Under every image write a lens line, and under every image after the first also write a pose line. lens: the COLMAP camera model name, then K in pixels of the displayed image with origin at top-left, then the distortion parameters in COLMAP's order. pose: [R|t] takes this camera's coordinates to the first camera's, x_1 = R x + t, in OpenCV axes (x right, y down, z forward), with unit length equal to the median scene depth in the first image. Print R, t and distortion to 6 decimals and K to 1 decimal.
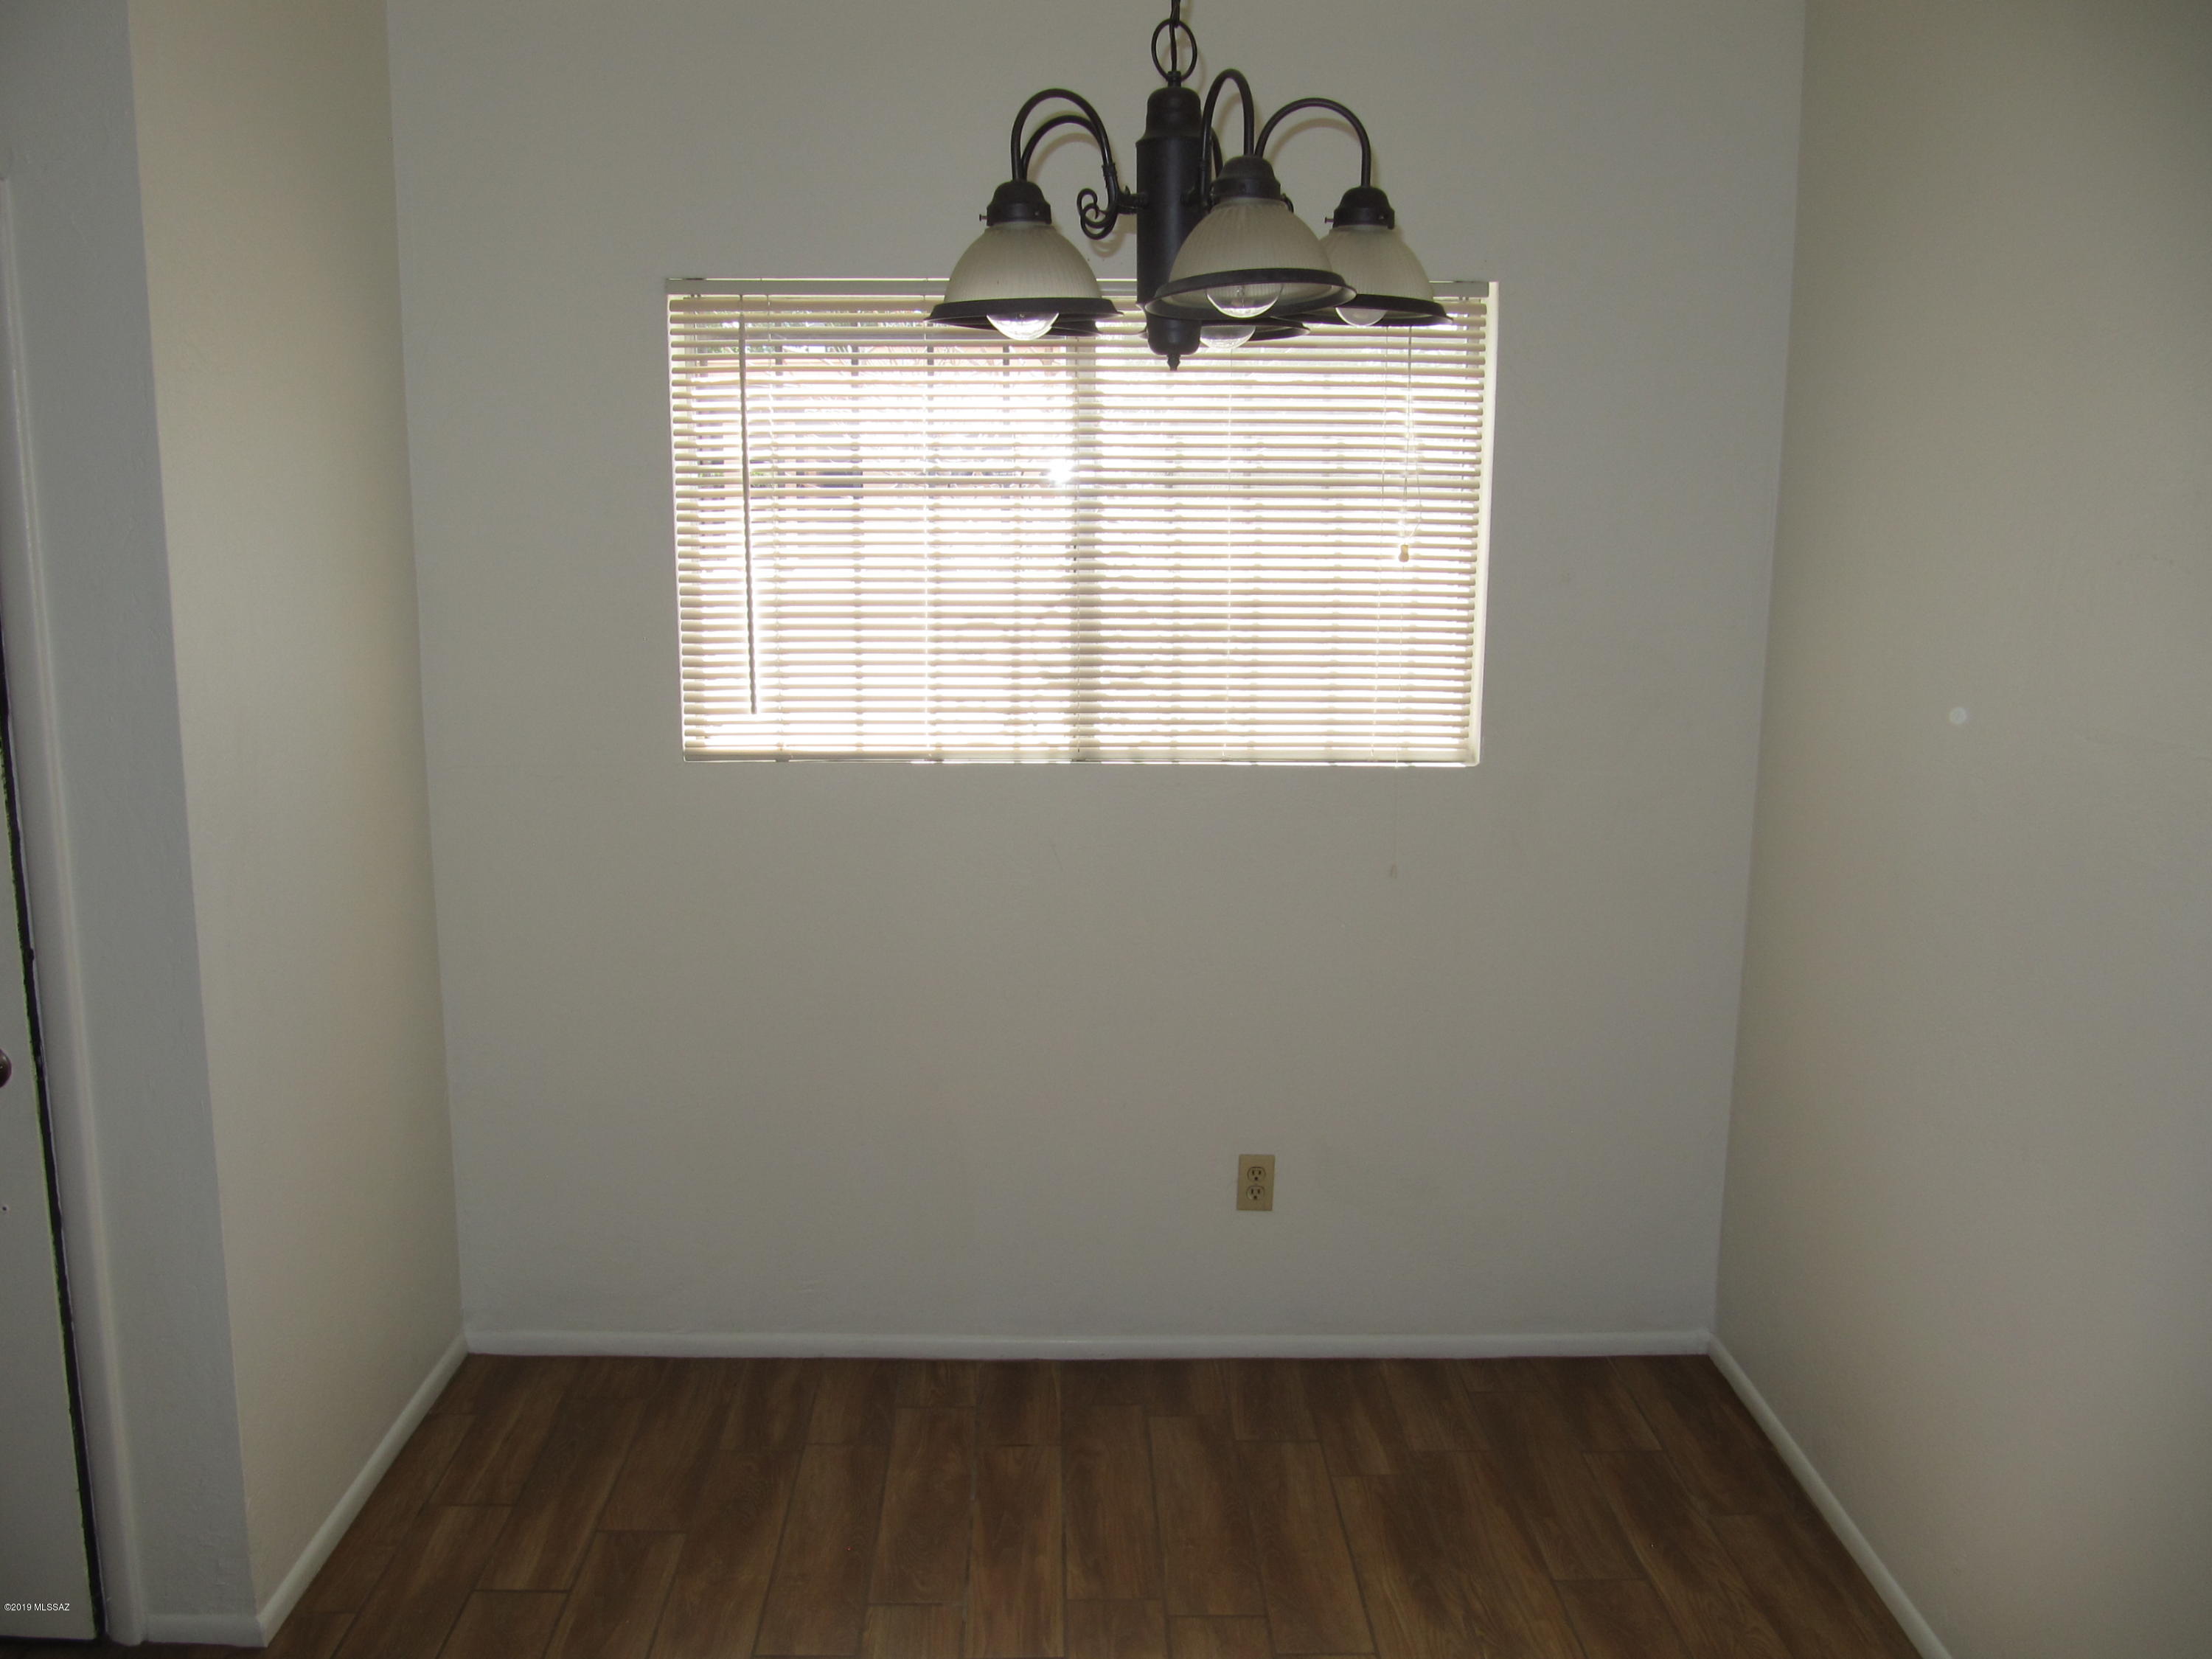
lens RADIAL K [[1825.4, 0, 1072.9], [0, 1825.4, 803.9], [0, 0, 1]] dist [-0.065769, 0.046505]
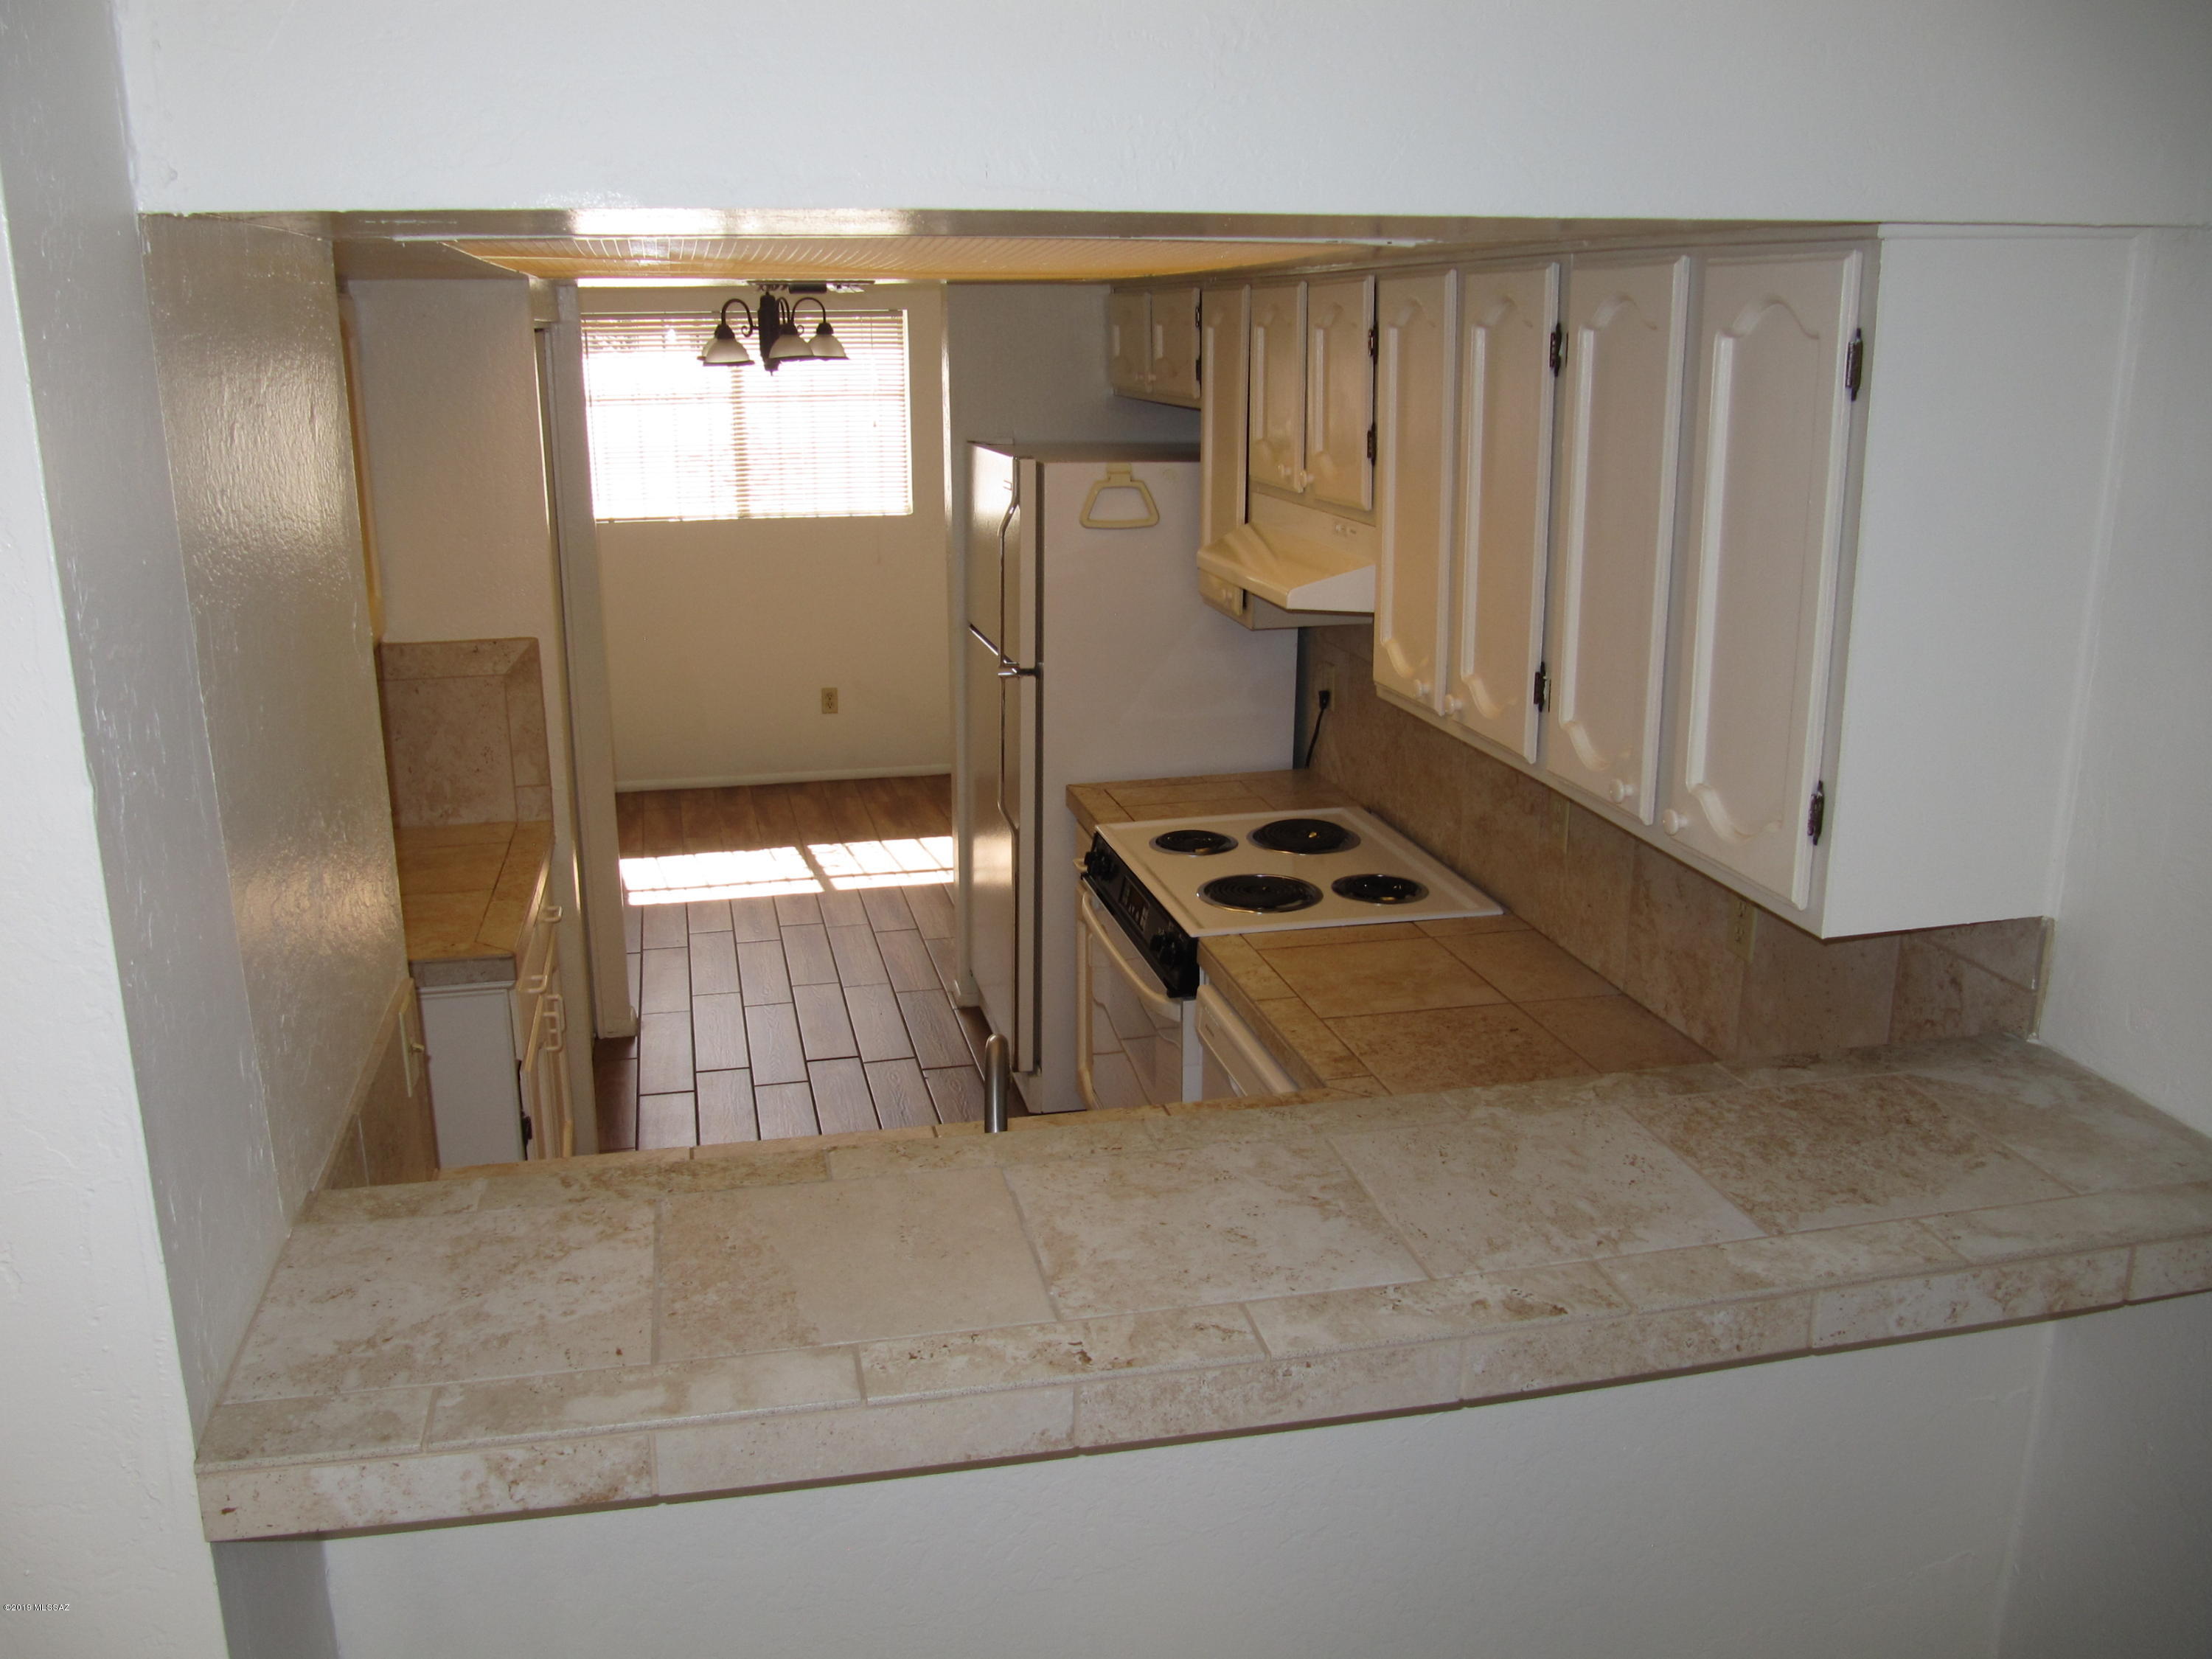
lens RADIAL K [[1825.4, 0, 1072.9], [0, 1825.4, 803.9], [0, 0, 1]] dist [-0.065769, 0.046505]
pose [[0.978503, -0.064507, 0.195883, -0.065097], [0.049206, 0.995417, 0.082001, 0.180367], [-0.200275, -0.070600, 0.977193, -1.458566]]
